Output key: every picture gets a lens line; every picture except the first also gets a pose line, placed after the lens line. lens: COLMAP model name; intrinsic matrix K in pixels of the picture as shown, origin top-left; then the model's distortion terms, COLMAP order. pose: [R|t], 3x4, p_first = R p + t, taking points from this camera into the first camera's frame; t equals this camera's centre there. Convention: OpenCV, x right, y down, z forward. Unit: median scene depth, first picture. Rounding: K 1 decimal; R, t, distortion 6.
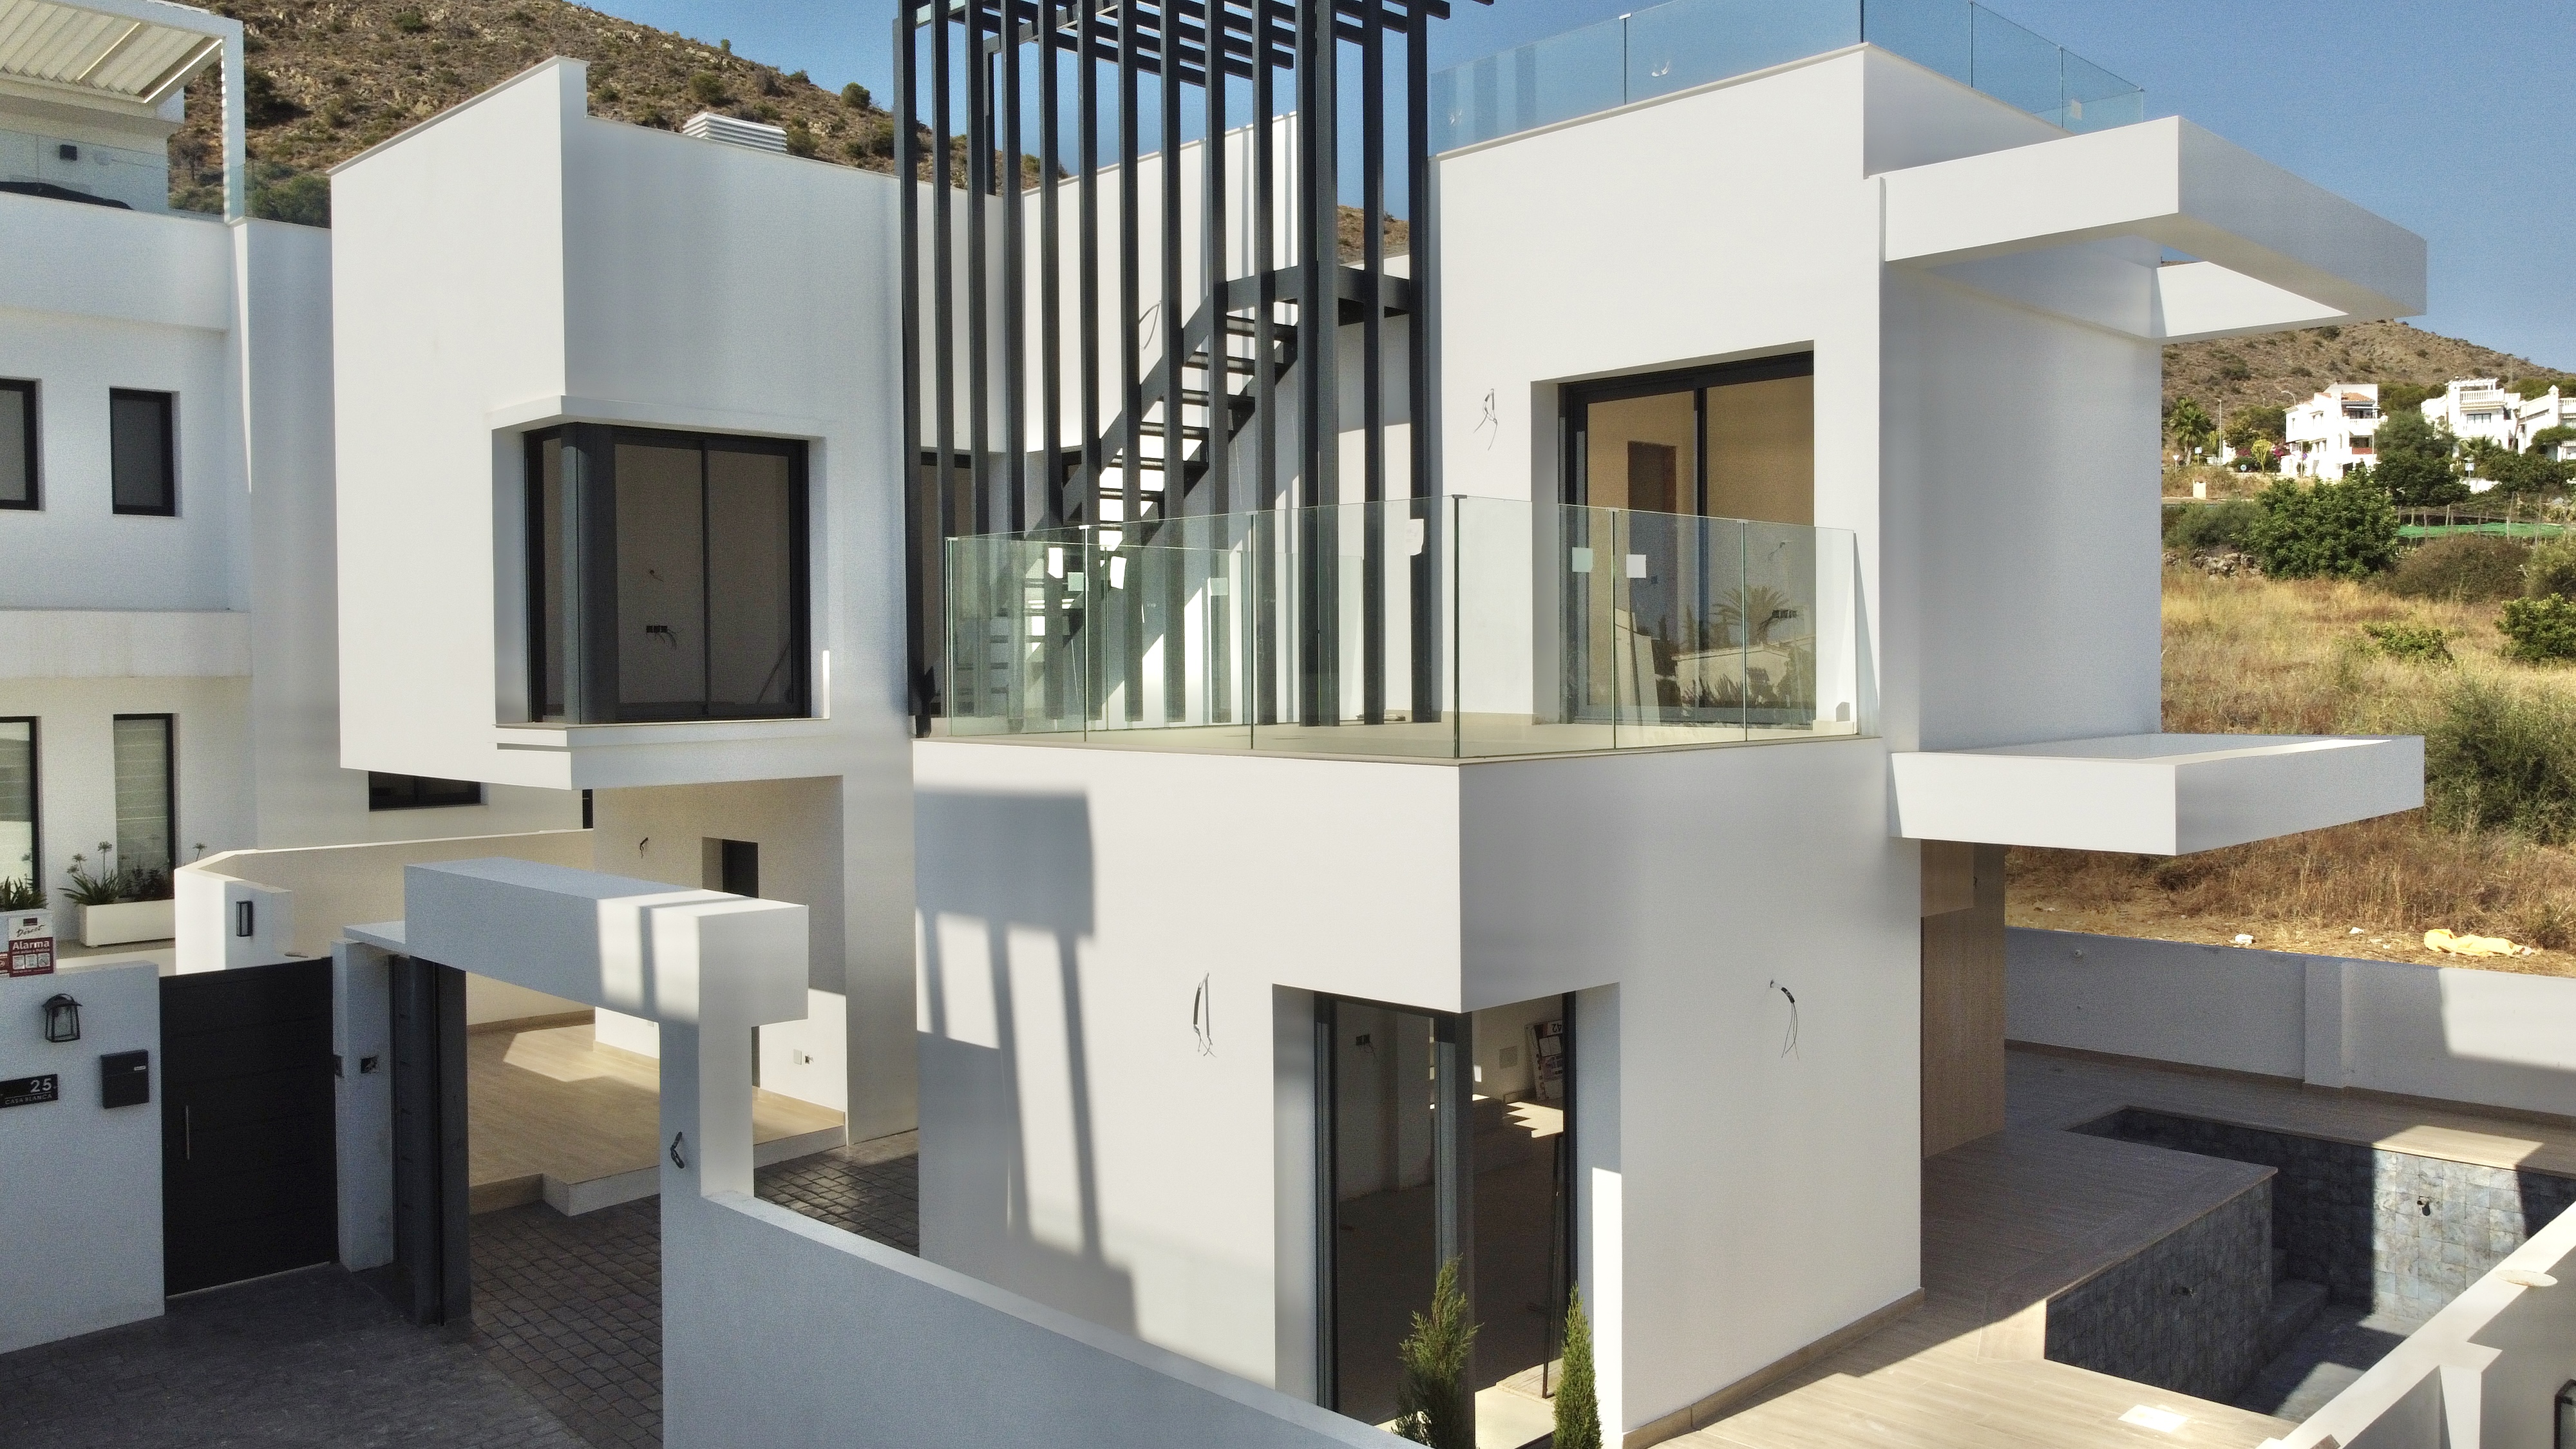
lens RADIAL K [[1977.9, 0, 1288.0], [0, 1977.9, 724.5], [0, 0, 1]] dist [-0.013014, -0.002179]
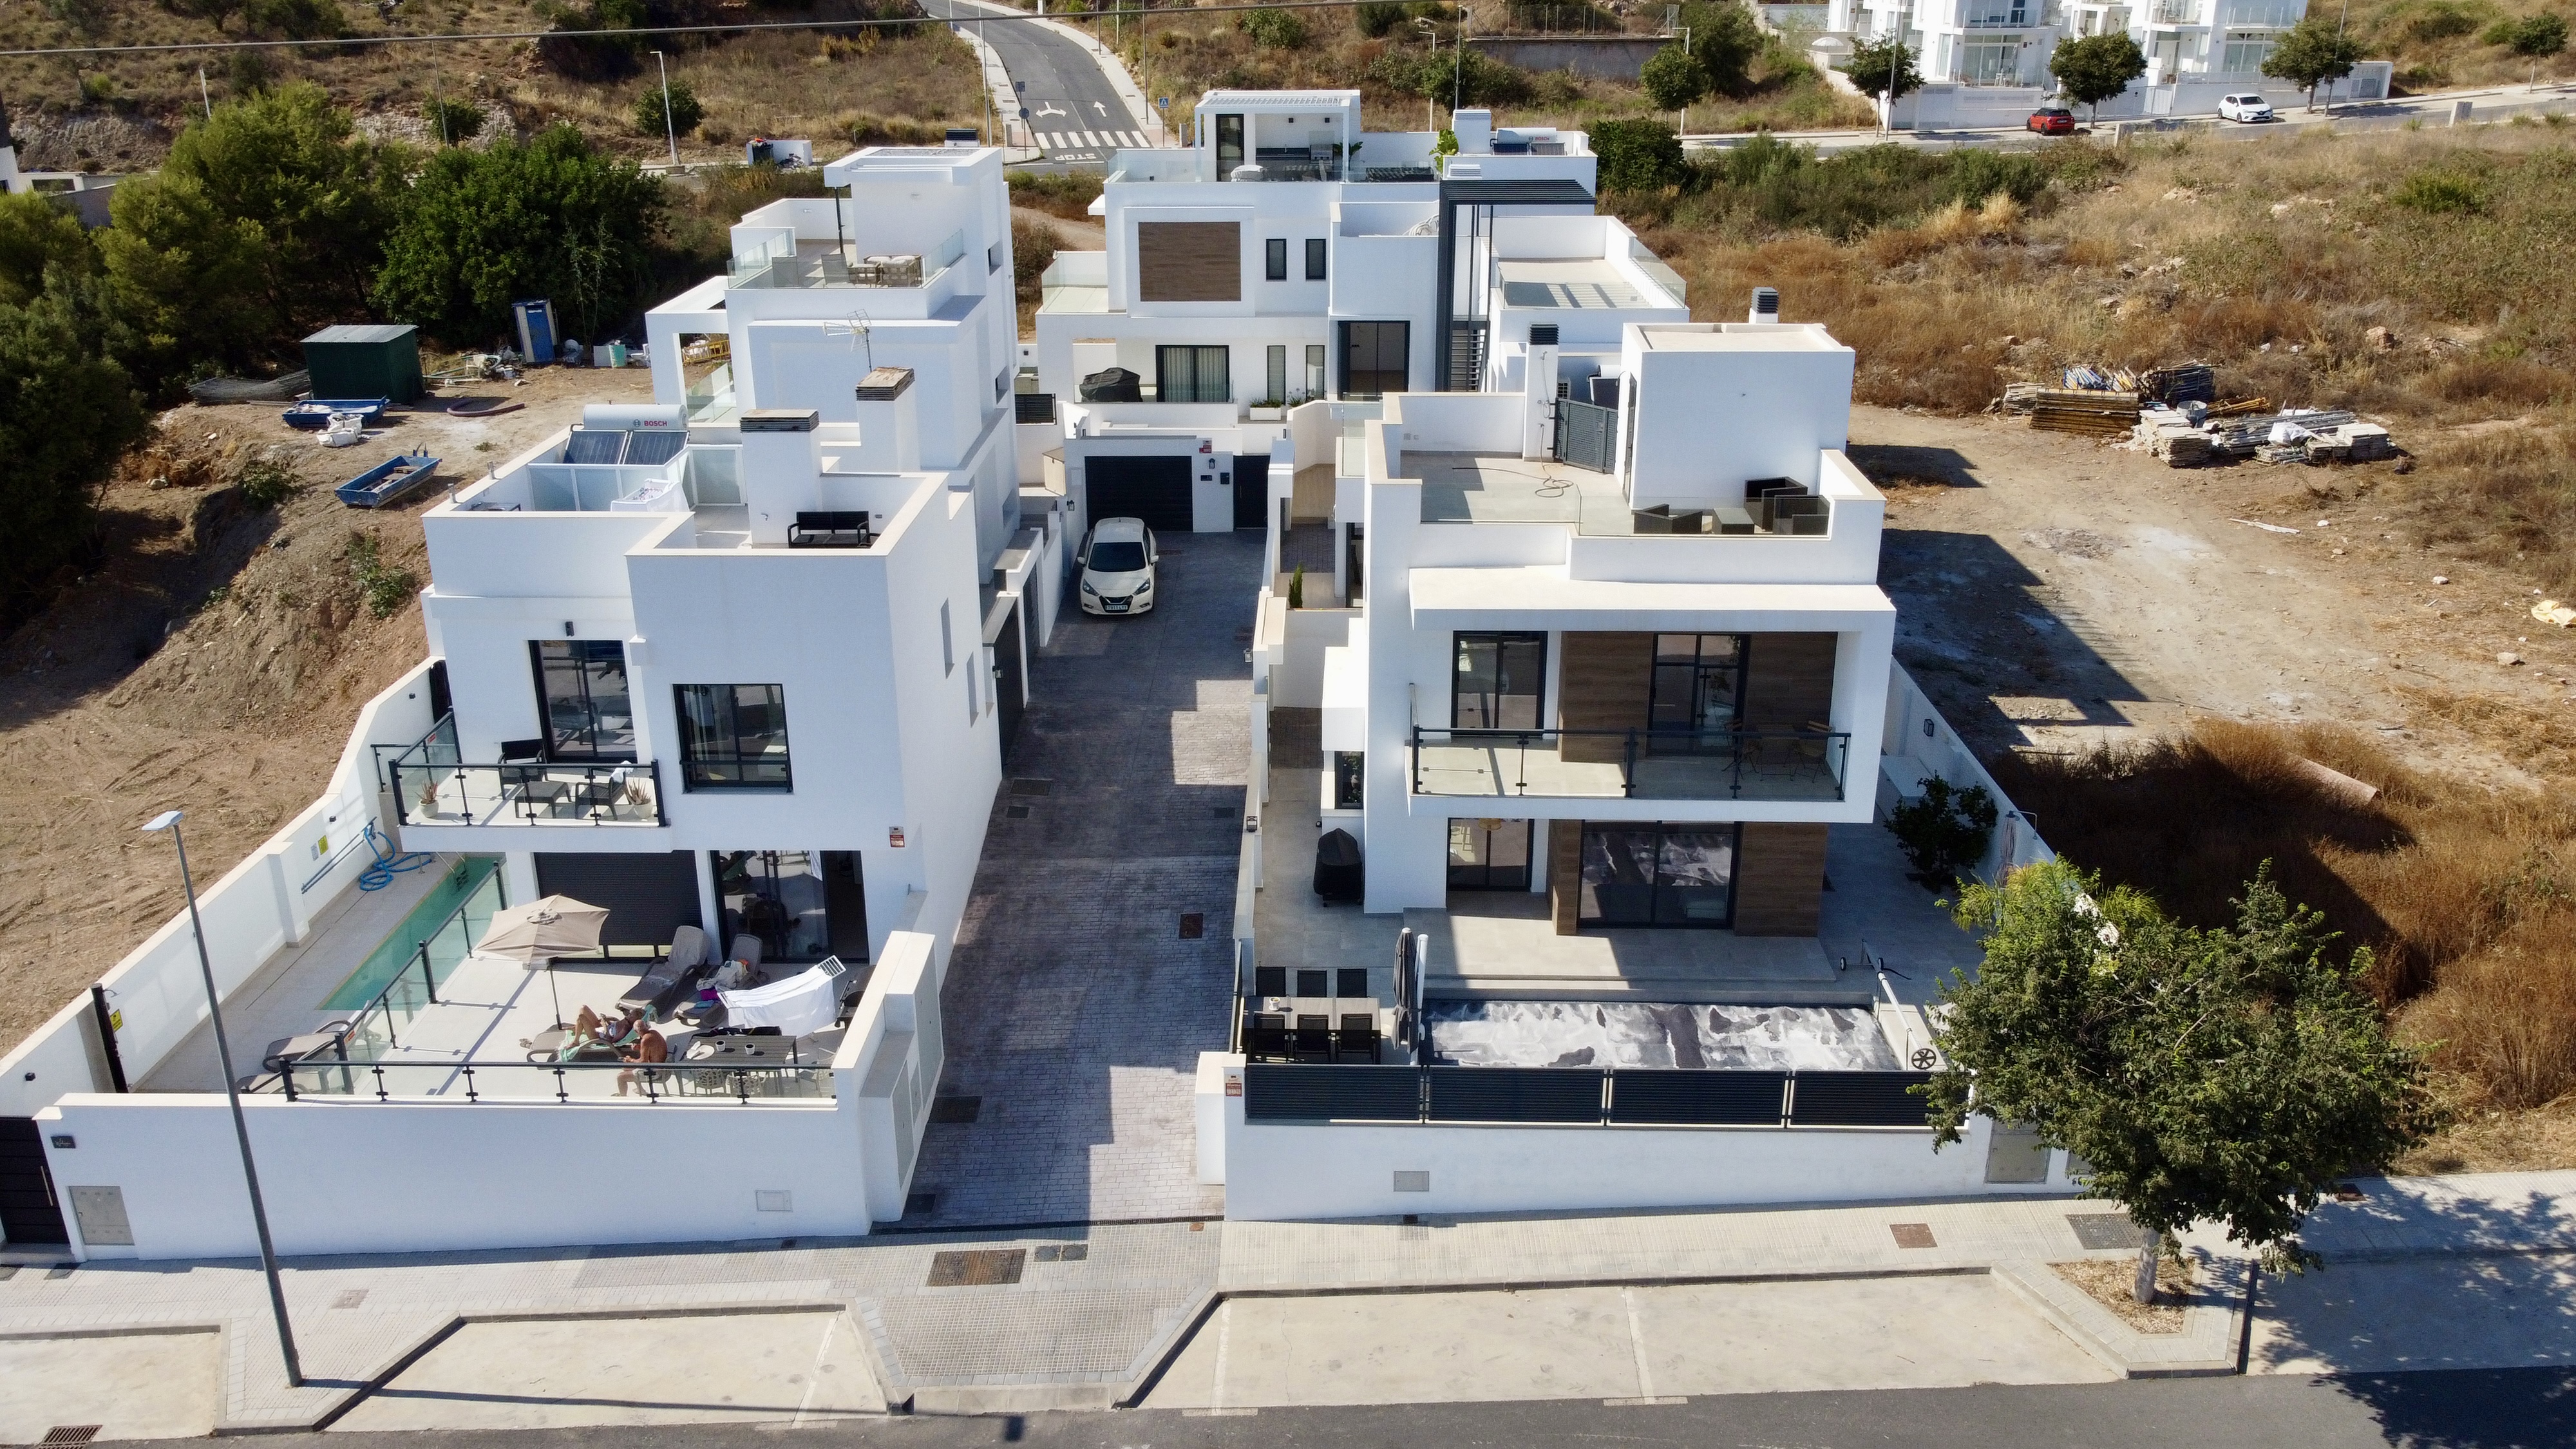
lens RADIAL K [[1977.9, 0, 1288.0], [0, 1977.9, 724.5], [0, 0, 1]] dist [-0.013014, -0.002179]
pose [[0.698453, 0.263463, -0.665395, 2.591863], [-0.016492, 0.935448, 0.353080, -0.882160], [0.715466, -0.235636, 0.657712, -1.943980]]
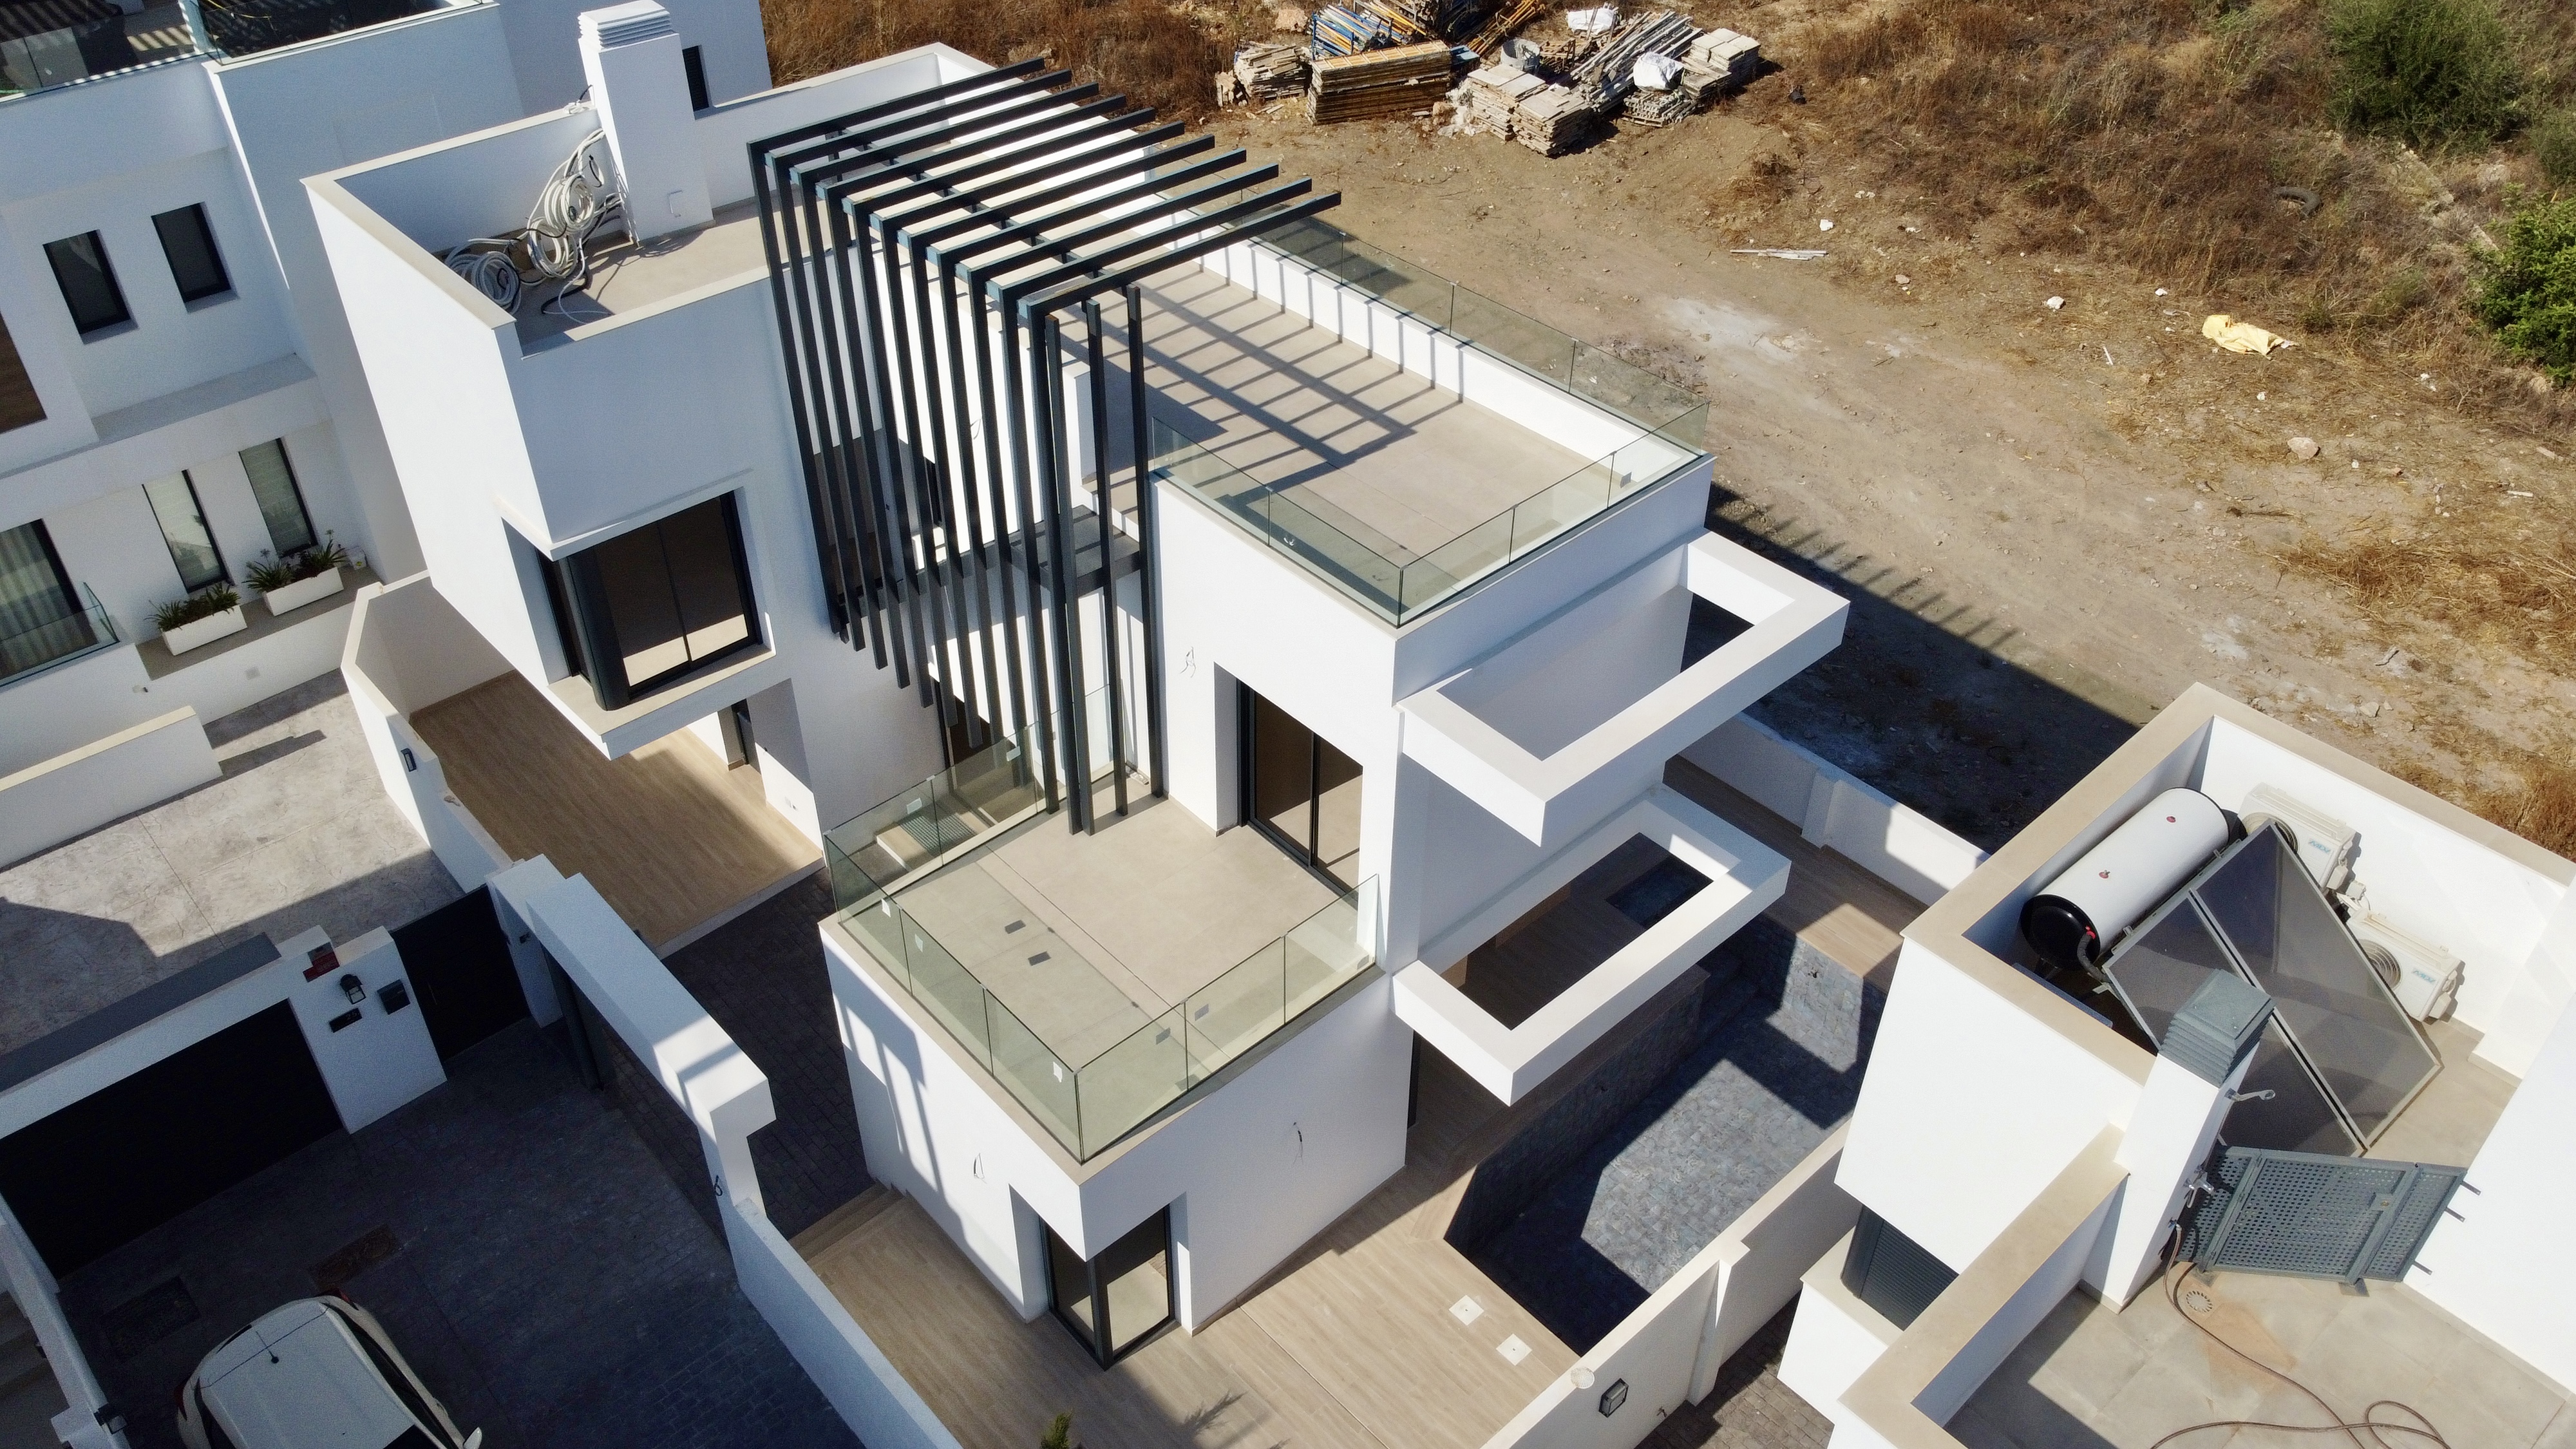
lens RADIAL K [[1977.9, 0, 1288.0], [0, 1977.9, 724.5], [0, 0, 1]] dist [-0.013014, -0.002179]
pose [[0.999027, 0.037289, -0.023568, 0.224000], [-0.015442, 0.796083, 0.604990, -1.066334], [0.041321, -0.604037, 0.795884, -0.200225]]
